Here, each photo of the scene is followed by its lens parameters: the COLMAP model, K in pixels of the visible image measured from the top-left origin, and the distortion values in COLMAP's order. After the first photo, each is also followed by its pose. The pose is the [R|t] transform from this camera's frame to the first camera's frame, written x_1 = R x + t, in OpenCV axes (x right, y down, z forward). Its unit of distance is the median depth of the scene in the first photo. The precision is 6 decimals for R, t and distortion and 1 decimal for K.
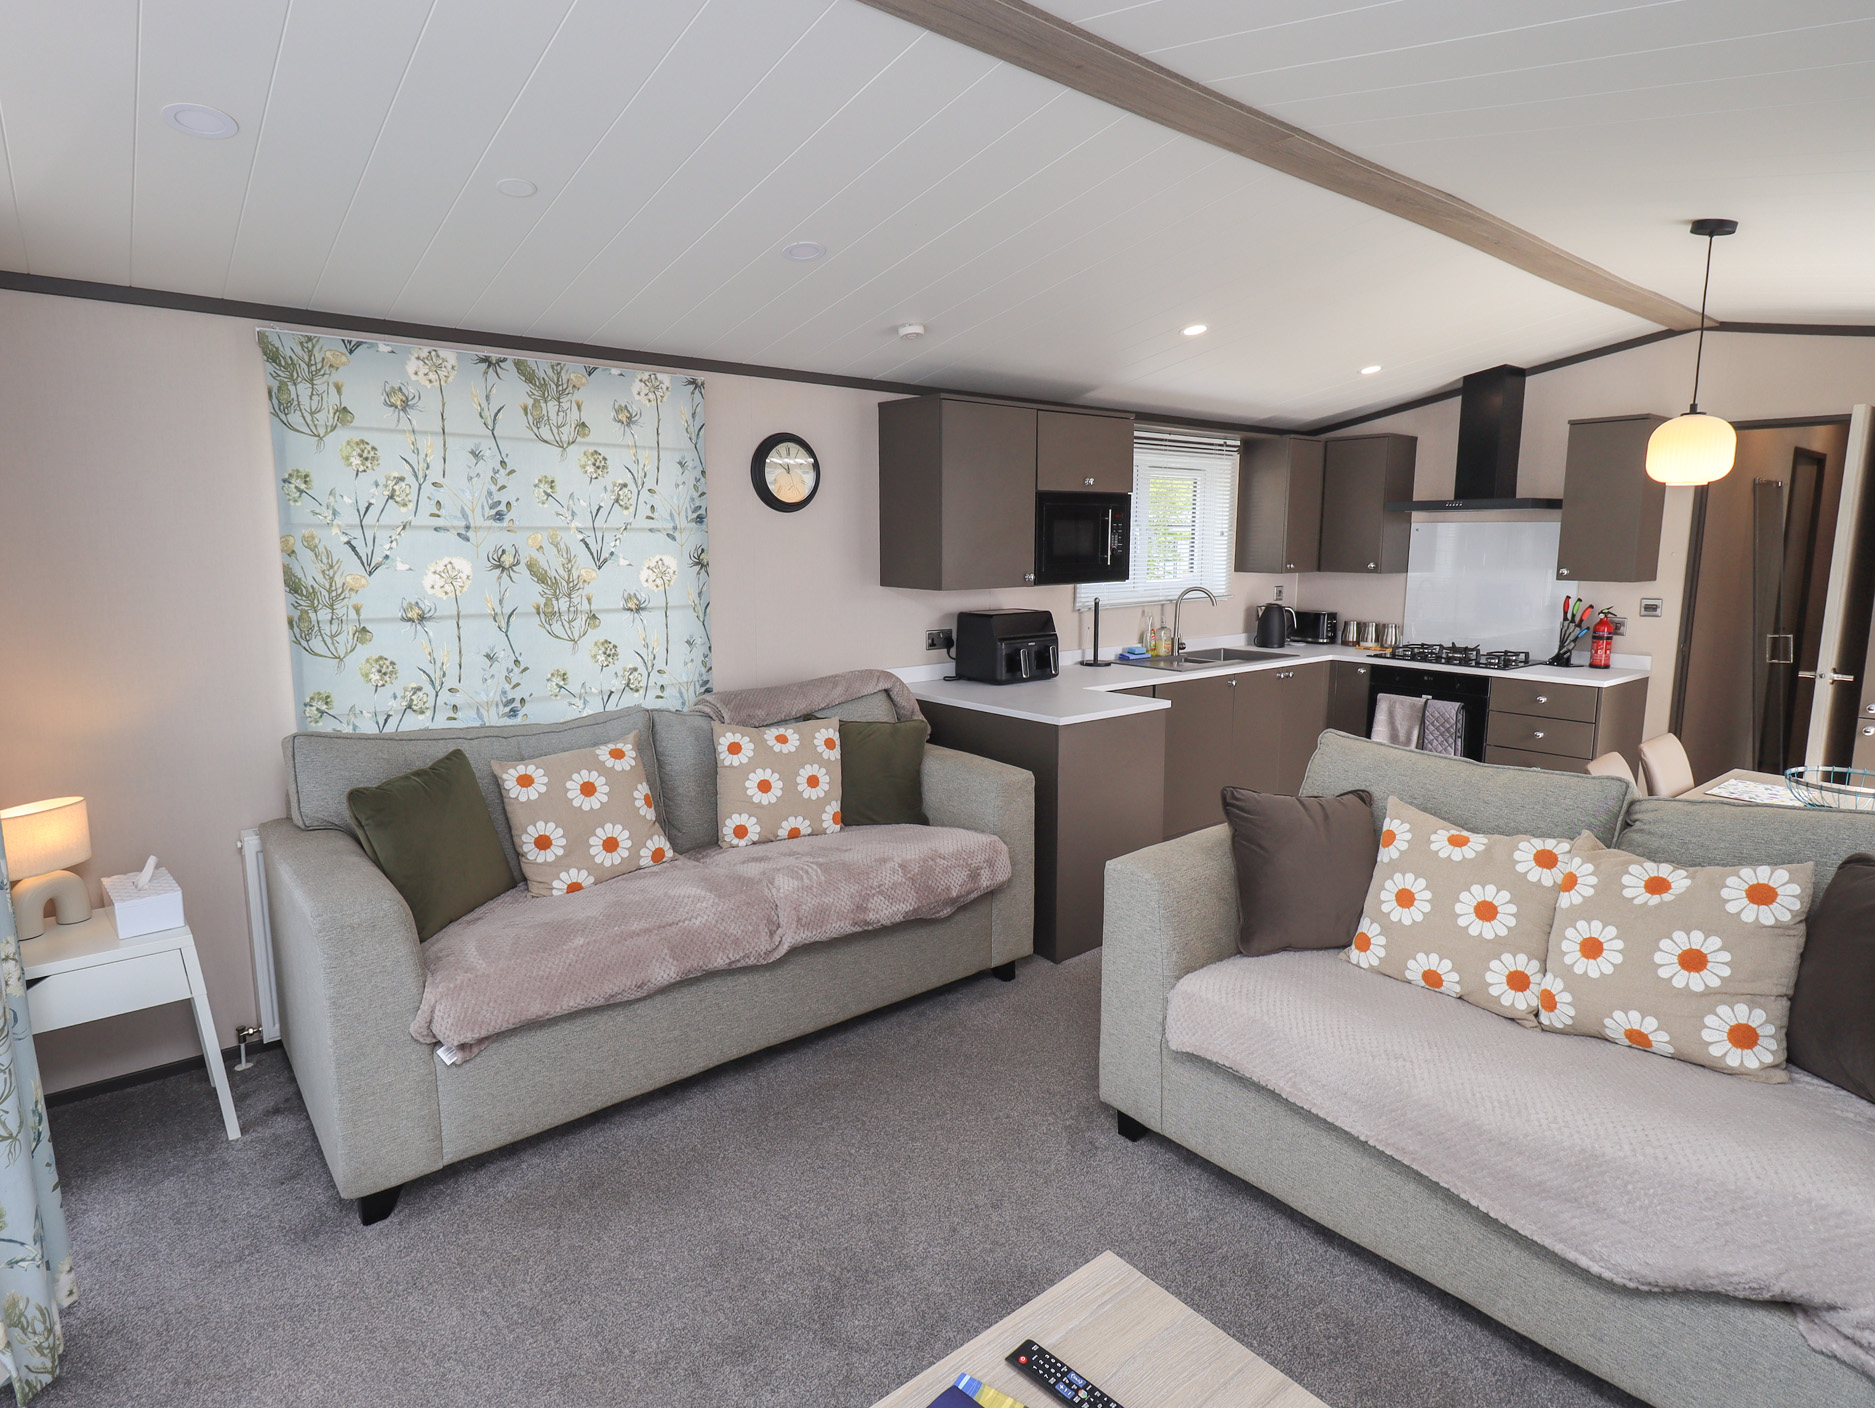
lens RADIAL K [[1017.3, 0, 951.9], [0, 1017.3, 697.8], [0, 0, 1]] dist [0.017498, -0.008262]
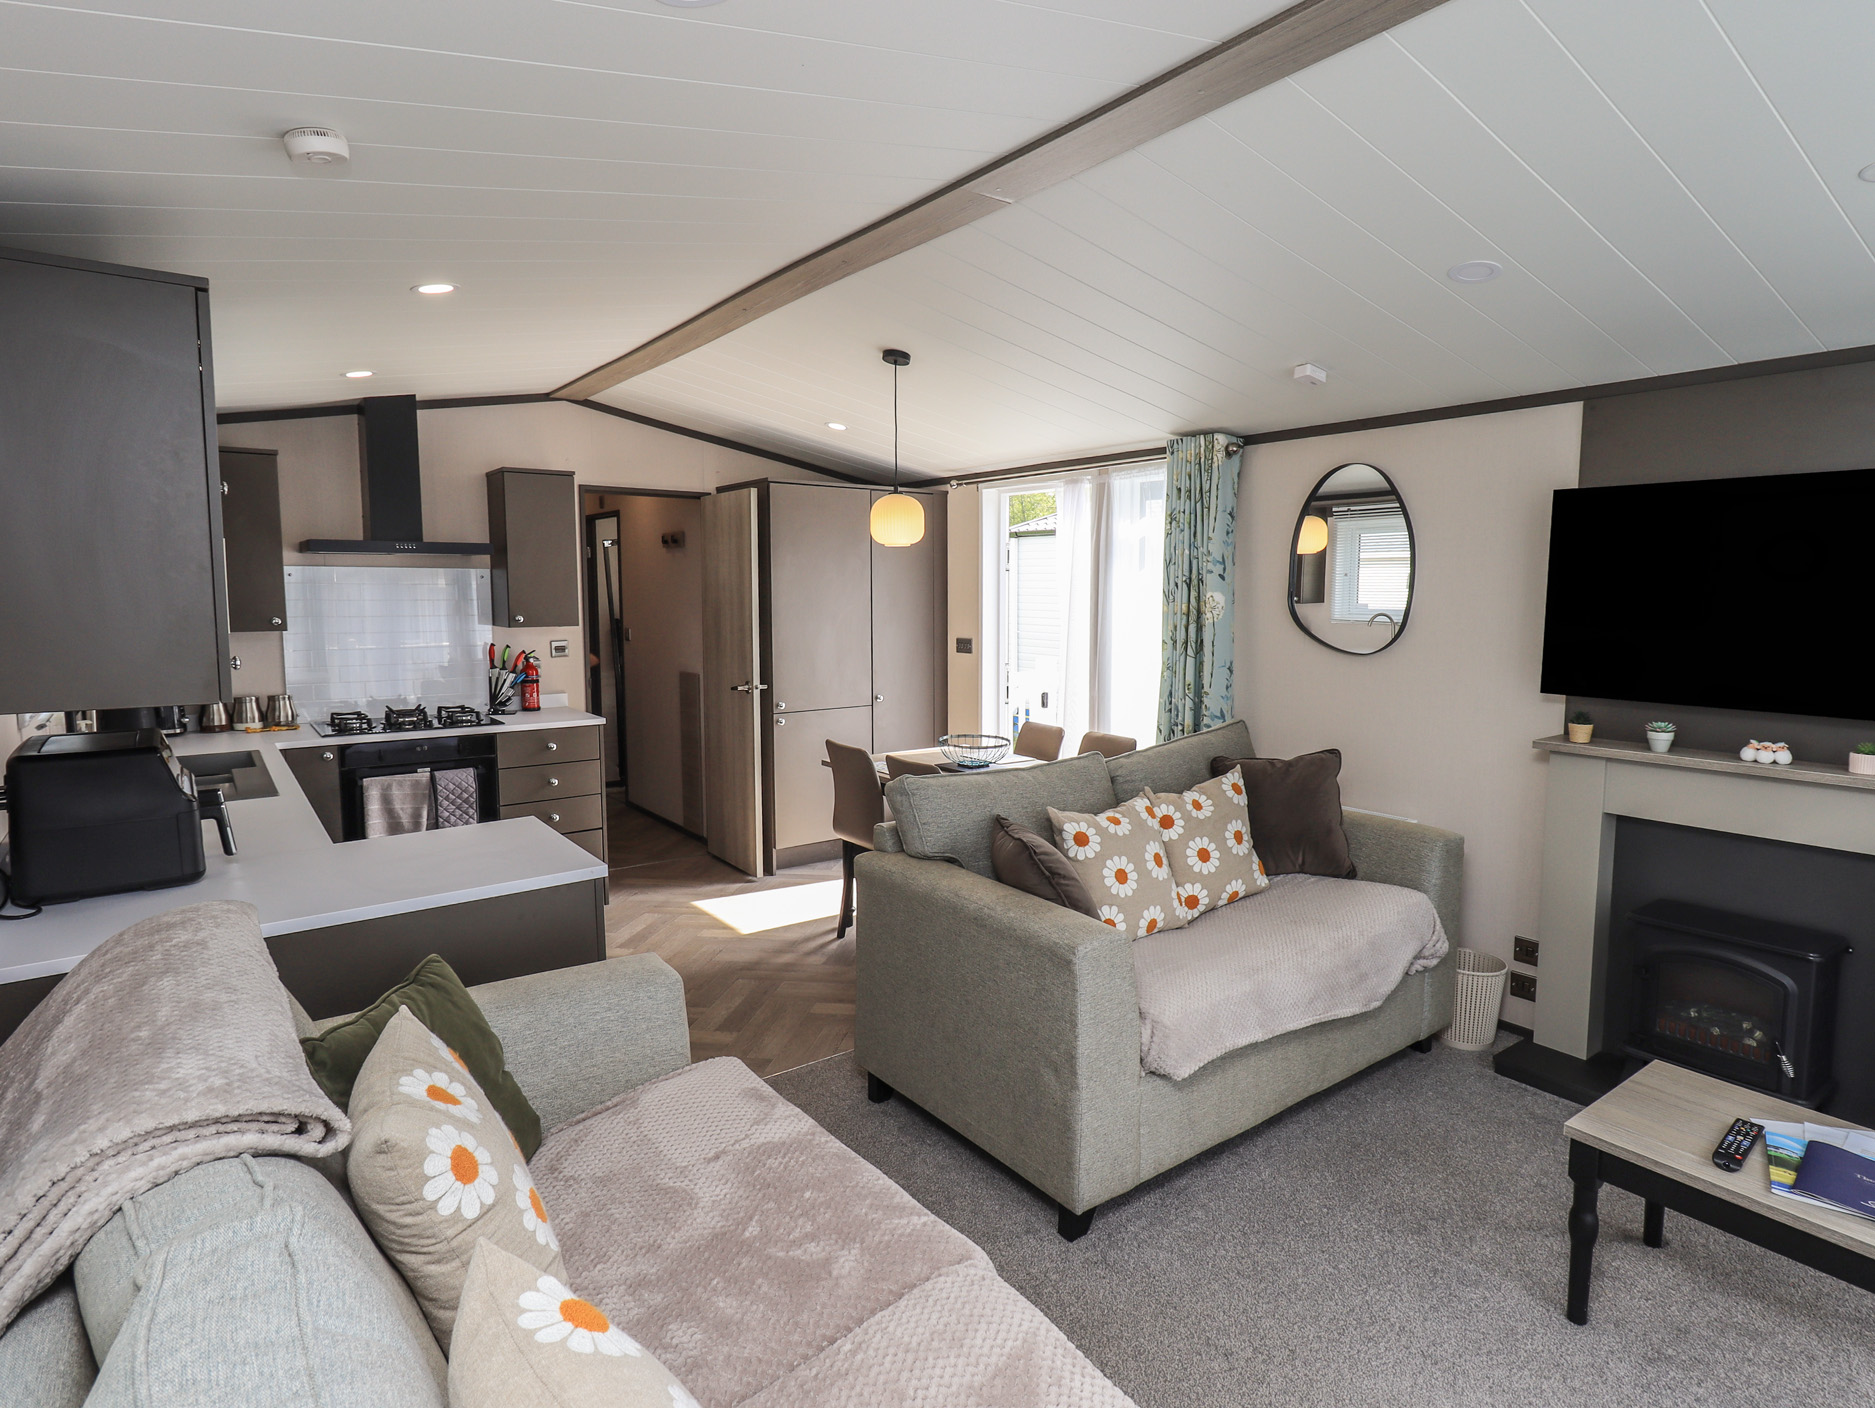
lens RADIAL K [[1017.3, 0, 951.9], [0, 1017.3, 697.8], [0, 0, 1]] dist [0.017498, -0.008262]
pose [[0.058622, -0.111381, 0.992047, -0.371127], [0.155679, 0.982618, 0.101123, -0.083096], [-0.986067, 0.148513, 0.074943, 0.527181]]
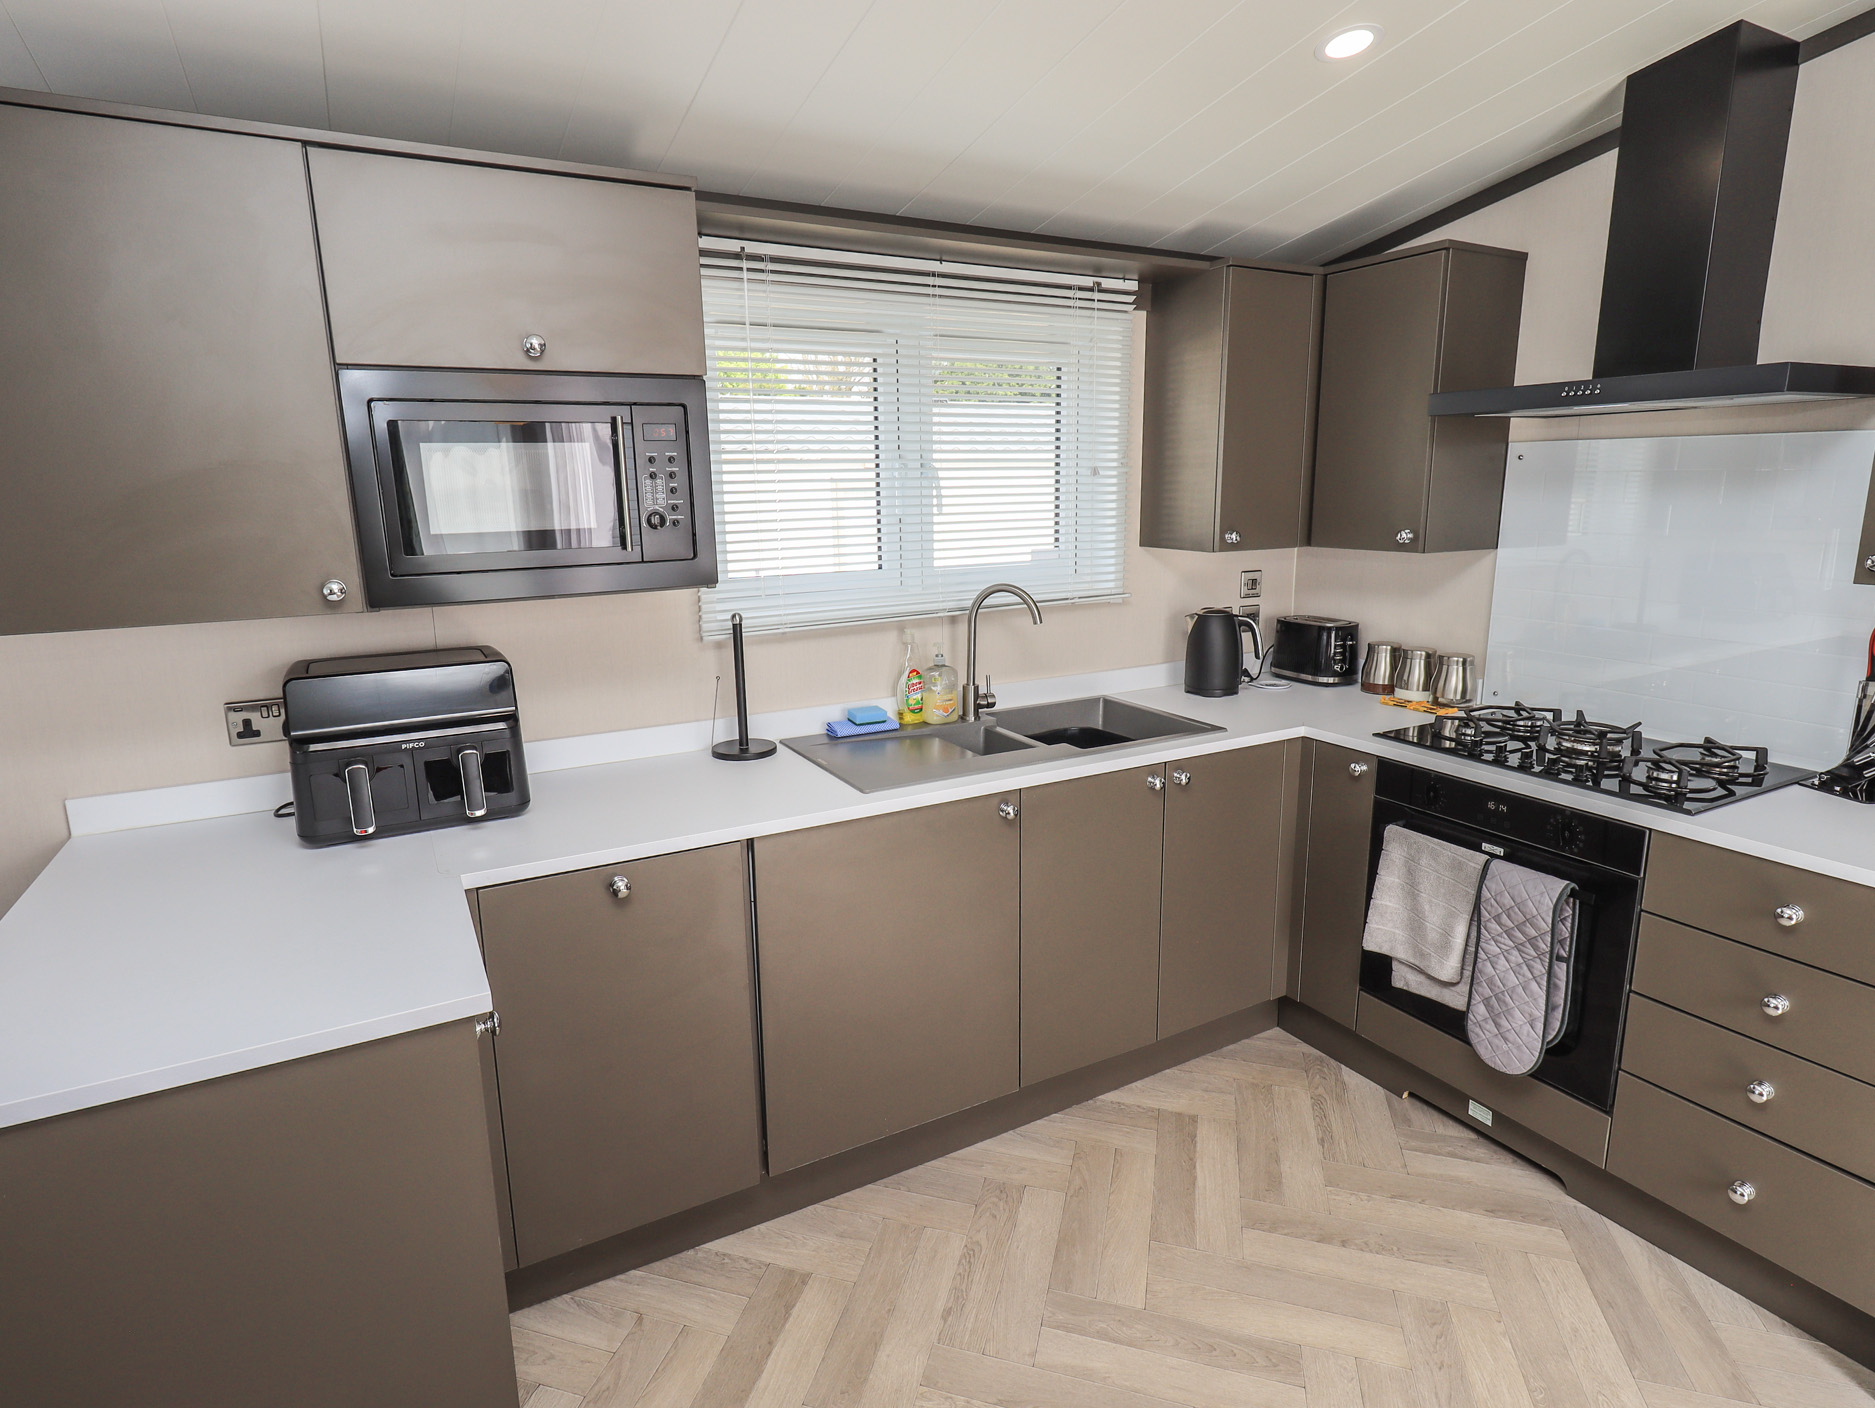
lens RADIAL K [[1017.3, 0, 951.9], [0, 1017.3, 697.8], [0, 0, 1]] dist [0.017498, -0.008262]
pose [[0.983812, 0.022409, -0.177797, 0.338461], [-0.013107, 0.998492, 0.053316, -0.089959], [0.178723, -0.050123, 0.982622, 0.577600]]
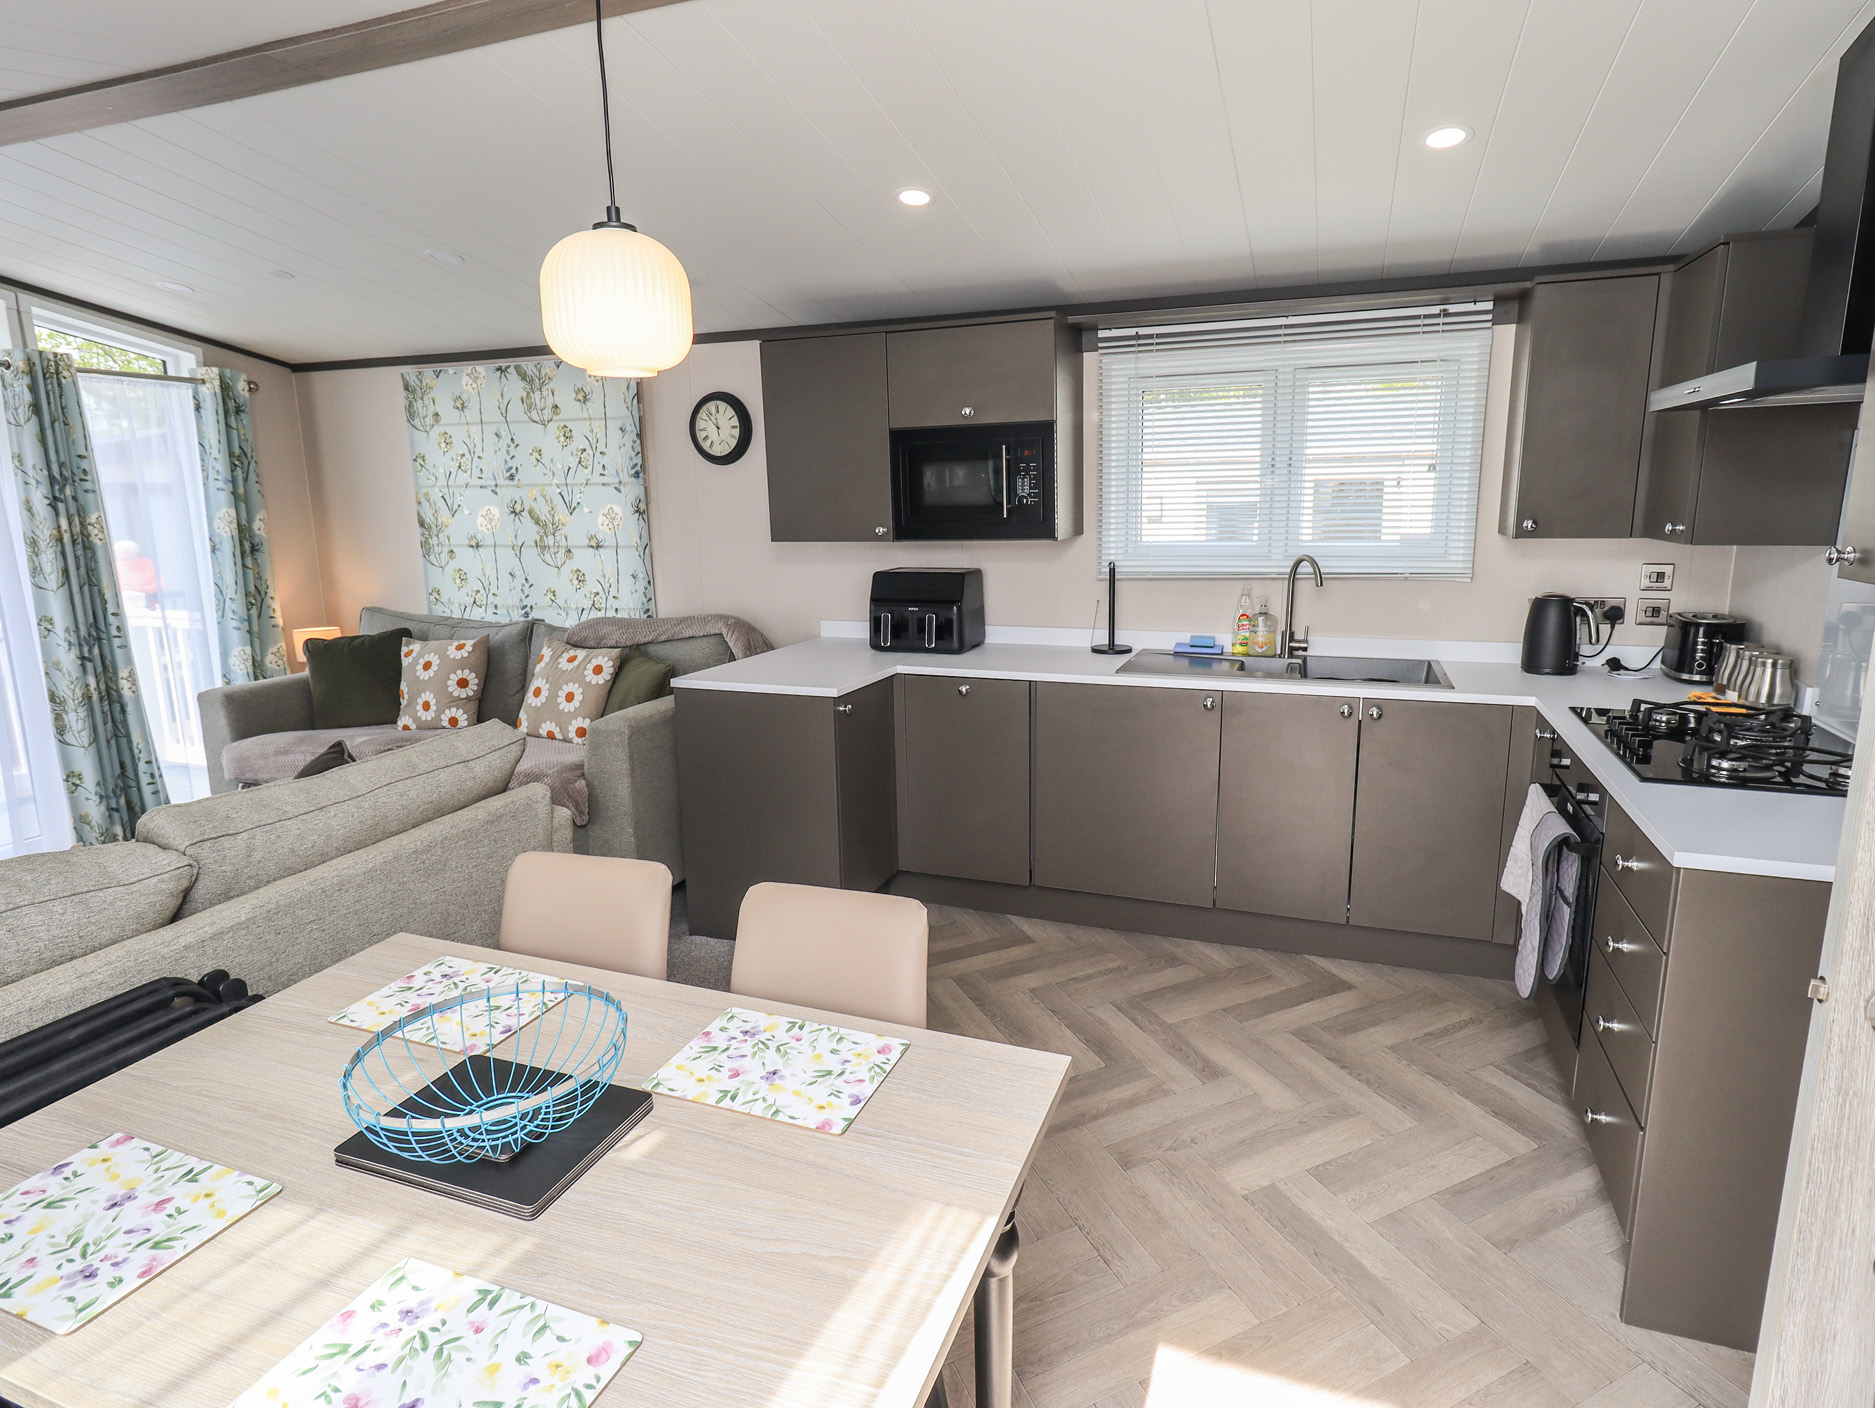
lens RADIAL K [[1017.3, 0, 951.9], [0, 1017.3, 697.8], [0, 0, 1]] dist [0.017498, -0.008262]
pose [[0.500161, 0.164108, -0.850240, 0.770531], [-0.118978, 0.985589, 0.120242, -0.079318], [0.857720, 0.041019, 0.512479, 0.541907]]
